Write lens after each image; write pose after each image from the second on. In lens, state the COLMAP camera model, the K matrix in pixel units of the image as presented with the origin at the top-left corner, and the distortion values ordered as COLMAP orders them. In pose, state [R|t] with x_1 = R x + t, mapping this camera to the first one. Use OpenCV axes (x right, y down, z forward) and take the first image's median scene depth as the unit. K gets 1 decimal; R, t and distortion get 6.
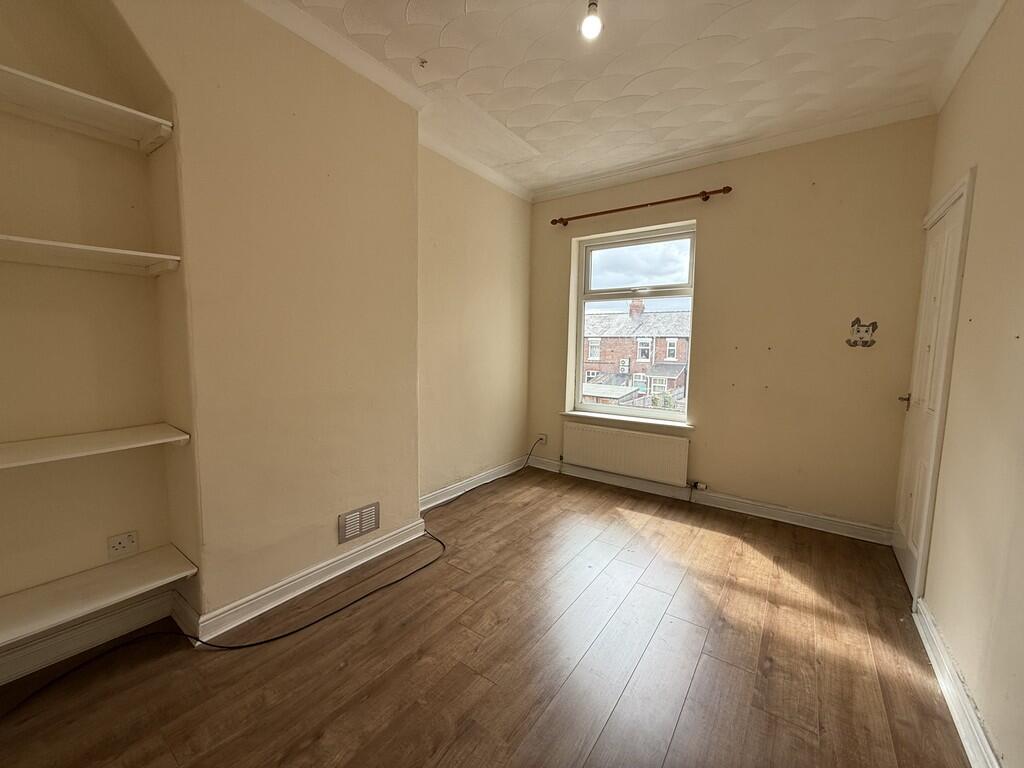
lens RADIAL K [[407.5, 0, 512.2], [0, 407.5, 380.4], [0, 0, 1]] dist [0.001091, -0.000009]
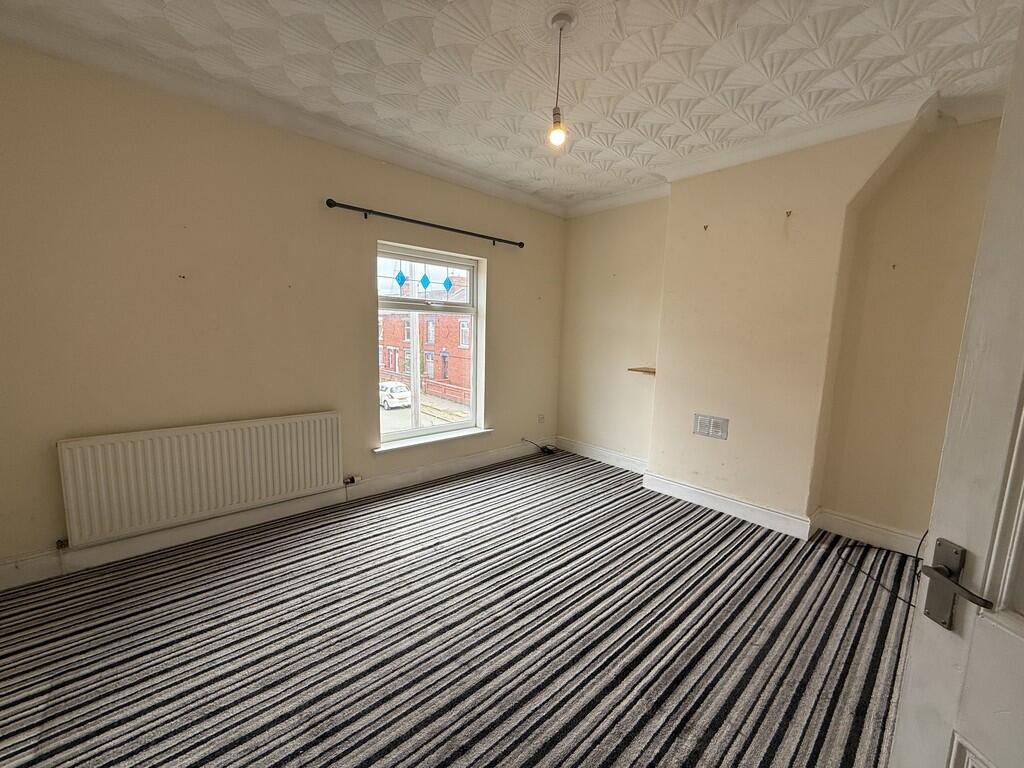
lens RADIAL K [[407.5, 0, 512.0], [0, 407.5, 385.4], [0, 0, 1]] dist [0.001091, -0.000009]
pose [[0.195265, -0.141322, 0.970515, -0.665784], [0.086481, 0.988190, 0.126496, -0.118798], [-0.976930, 0.059231, 0.205180, 0.551161]]
